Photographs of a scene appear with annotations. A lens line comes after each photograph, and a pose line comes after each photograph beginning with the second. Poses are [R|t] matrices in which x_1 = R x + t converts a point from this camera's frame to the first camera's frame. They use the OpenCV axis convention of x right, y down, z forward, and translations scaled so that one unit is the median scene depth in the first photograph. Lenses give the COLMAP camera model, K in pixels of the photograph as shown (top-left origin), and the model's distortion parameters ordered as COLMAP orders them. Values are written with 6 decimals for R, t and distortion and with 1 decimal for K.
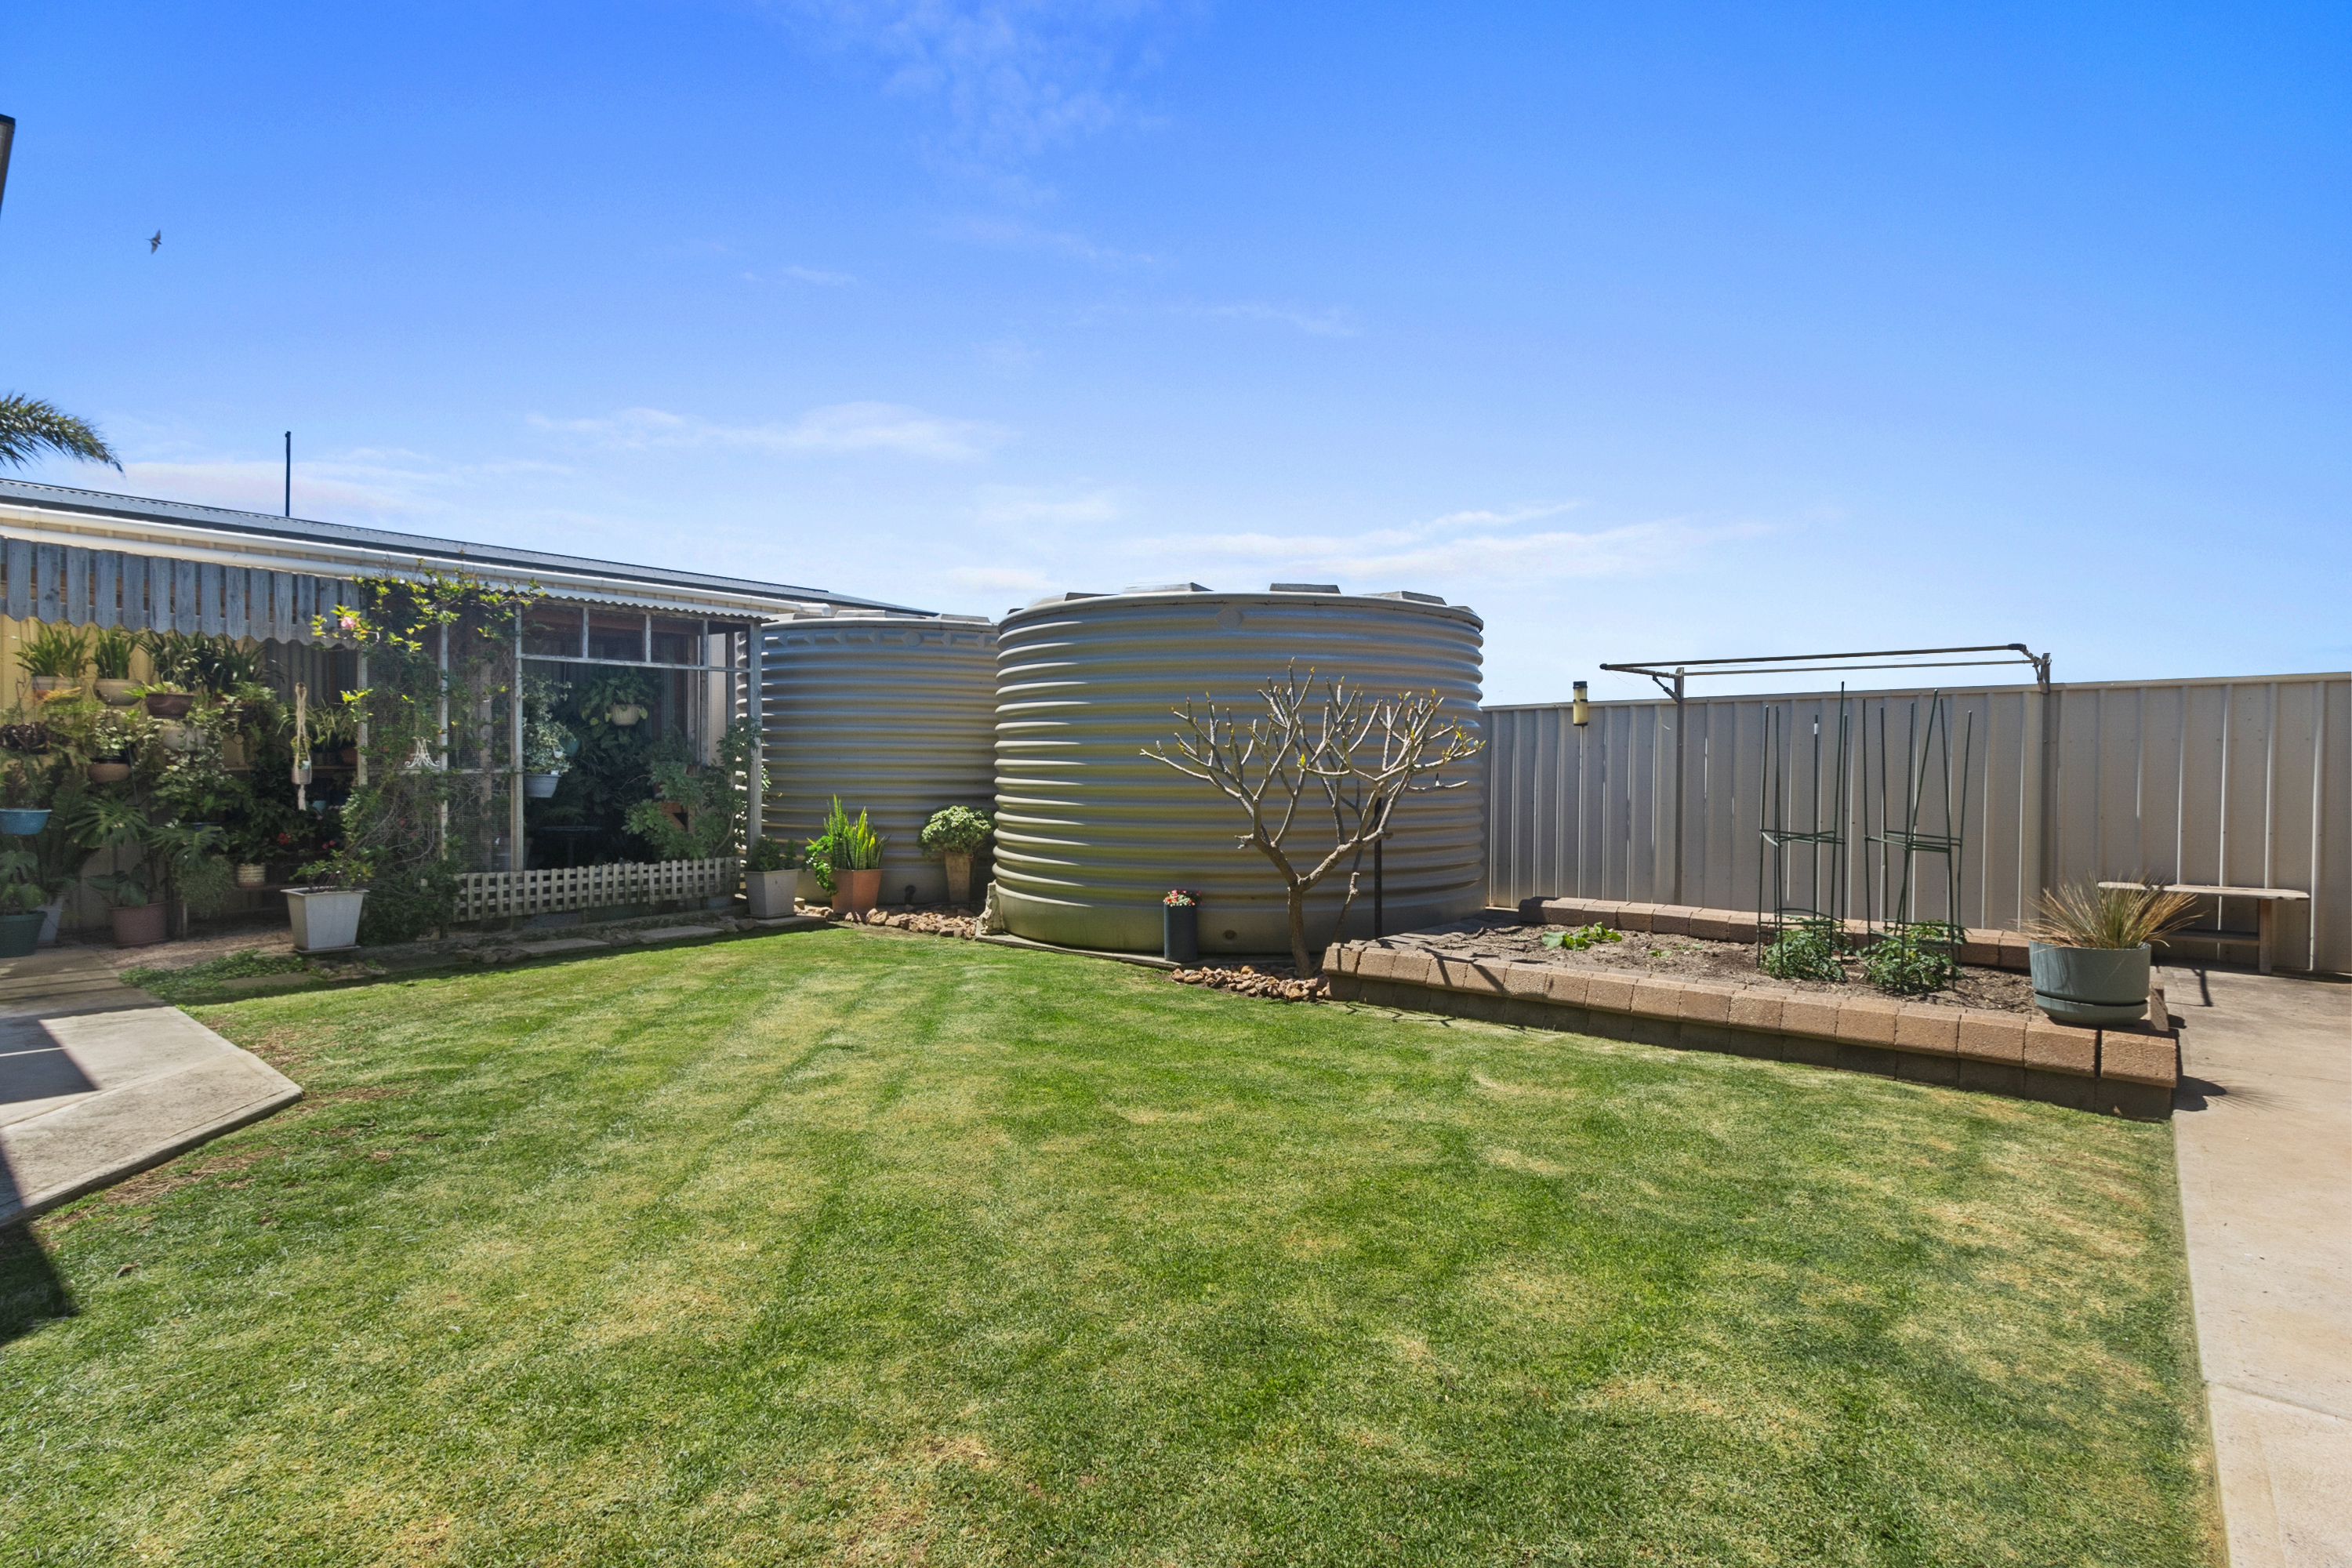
lens RADIAL K [[1105.1, 0, 1176.0], [0, 1105.1, 784.0], [0, 0, 1]] dist [0.002284, 0.000342]
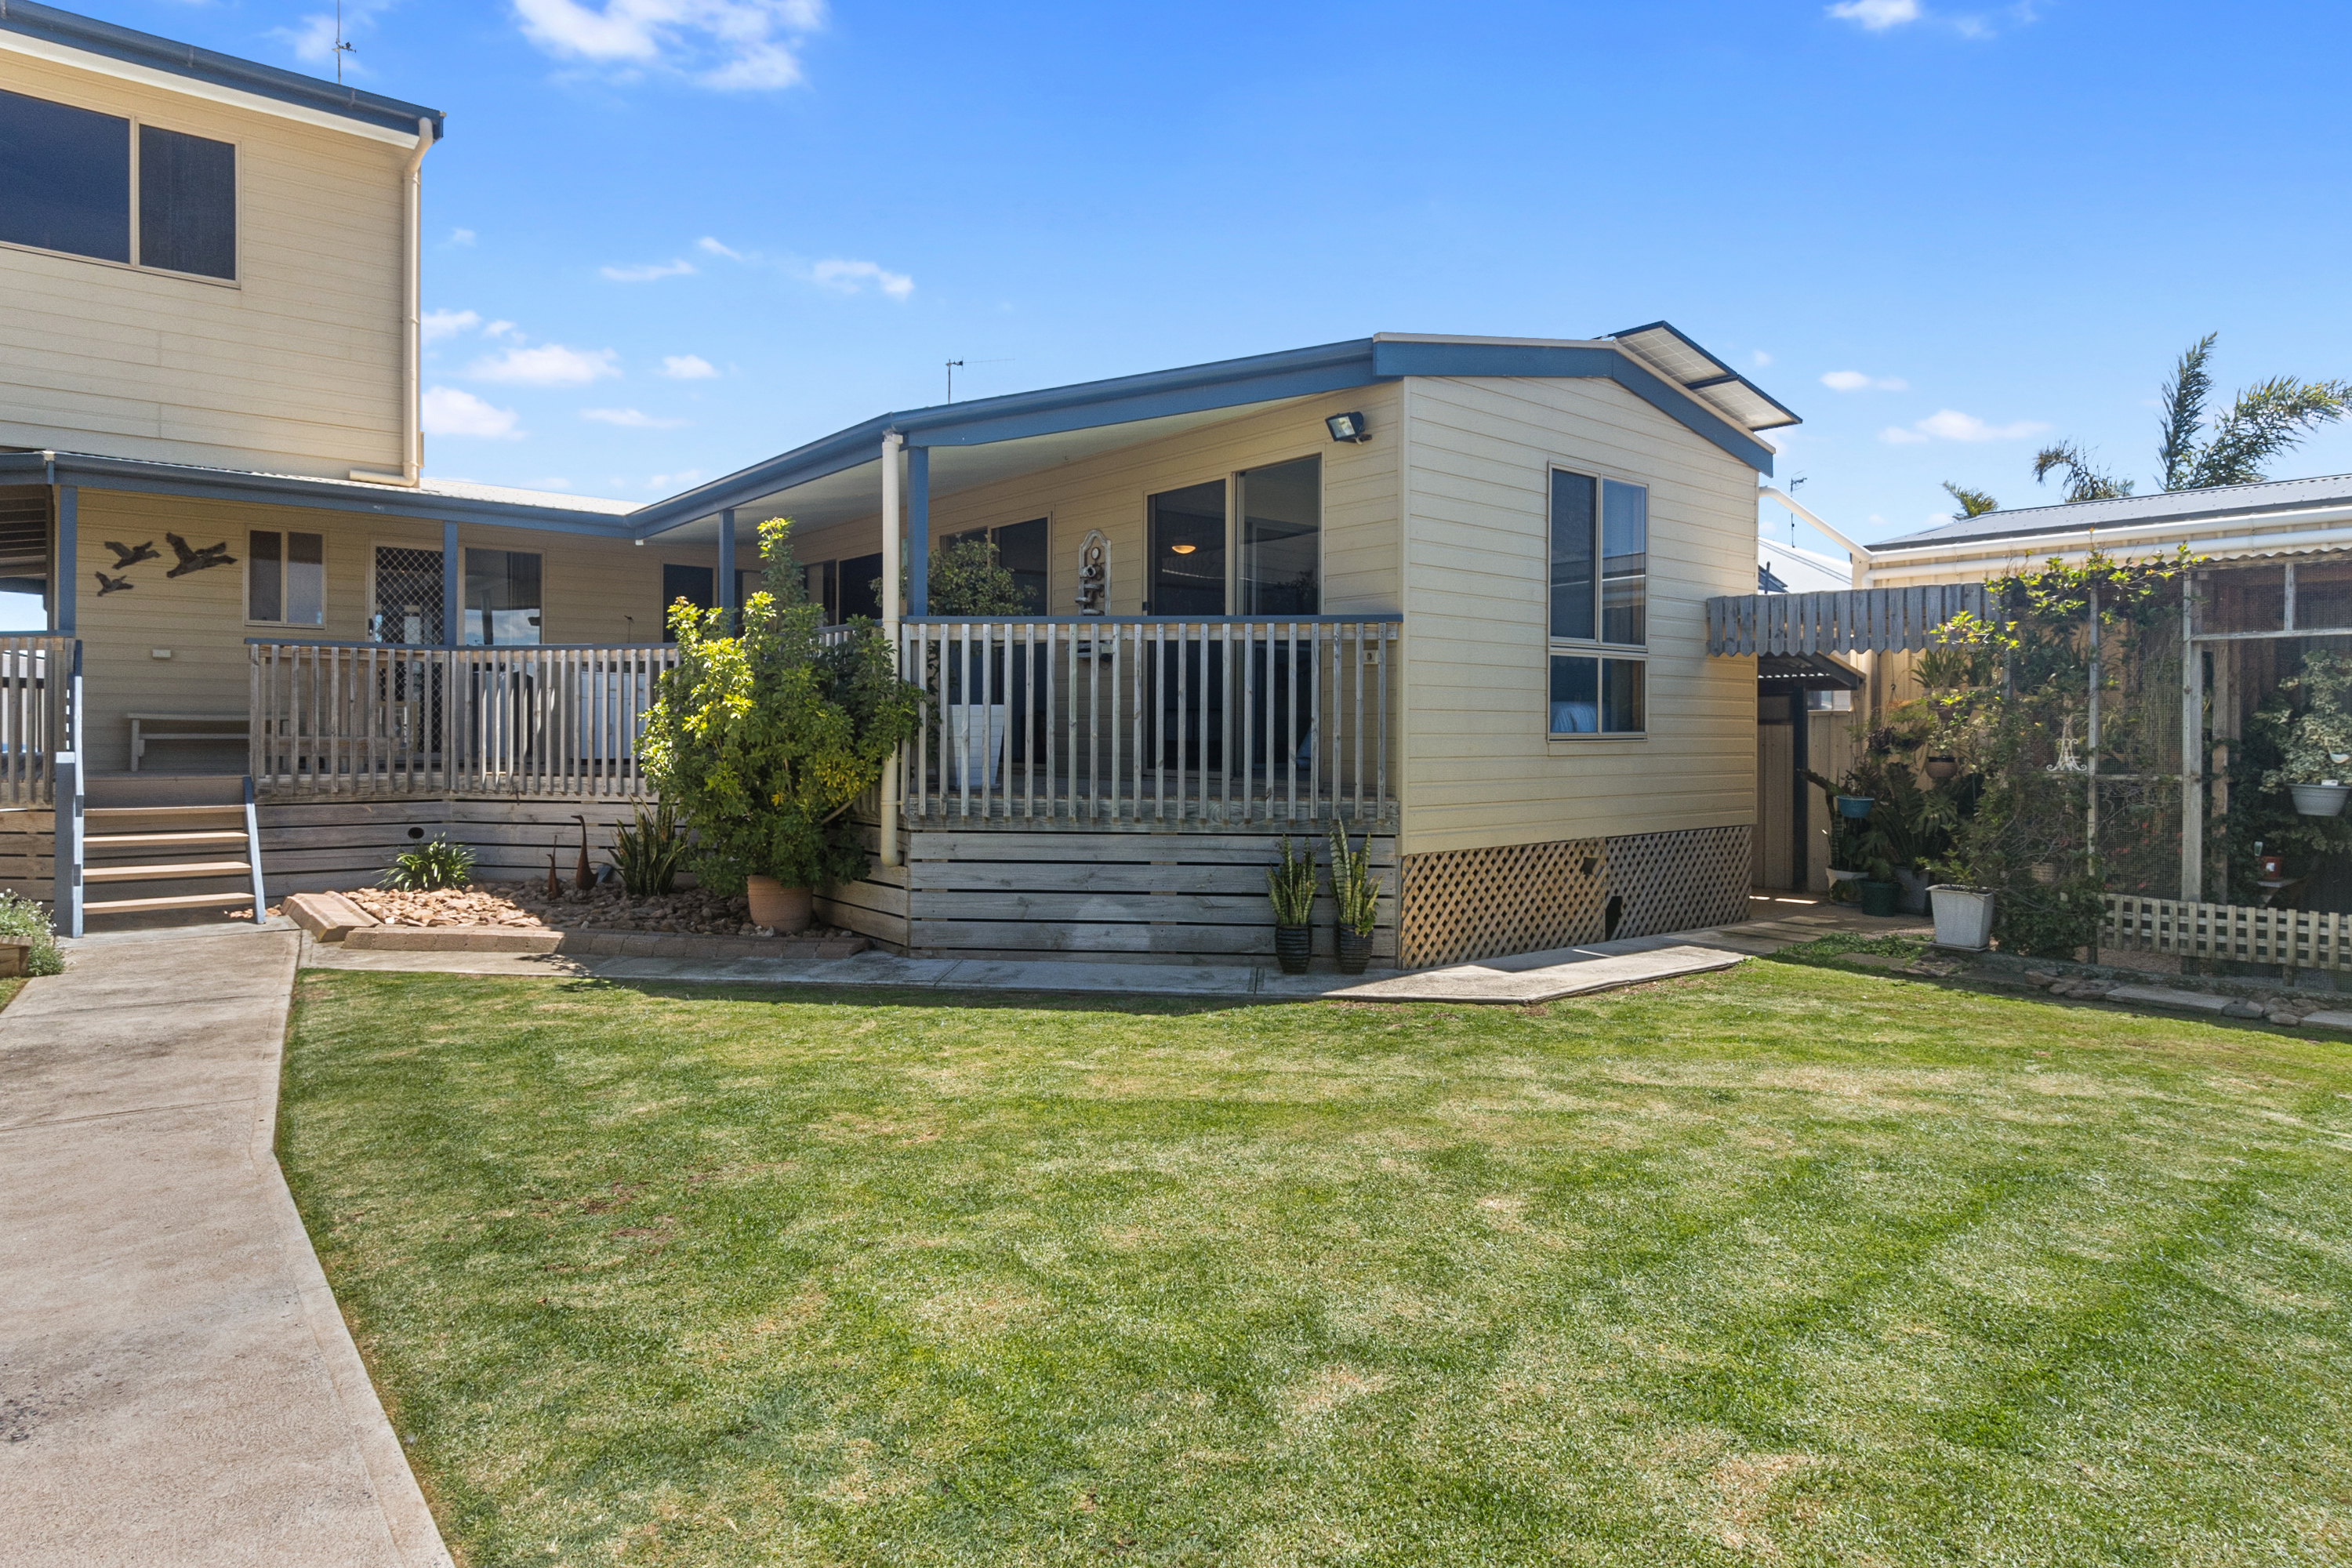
lens RADIAL K [[1341.1, 0, 1234.9], [0, 1341.1, 729.7], [0, 0, 1]] dist [0.001328, 0.001180]
pose [[-0.150389, -0.008643, -0.988589, 0.569888], [-0.025797, 0.999656, -0.004816, -0.028862], [0.988290, 0.024778, -0.150561, 0.526126]]
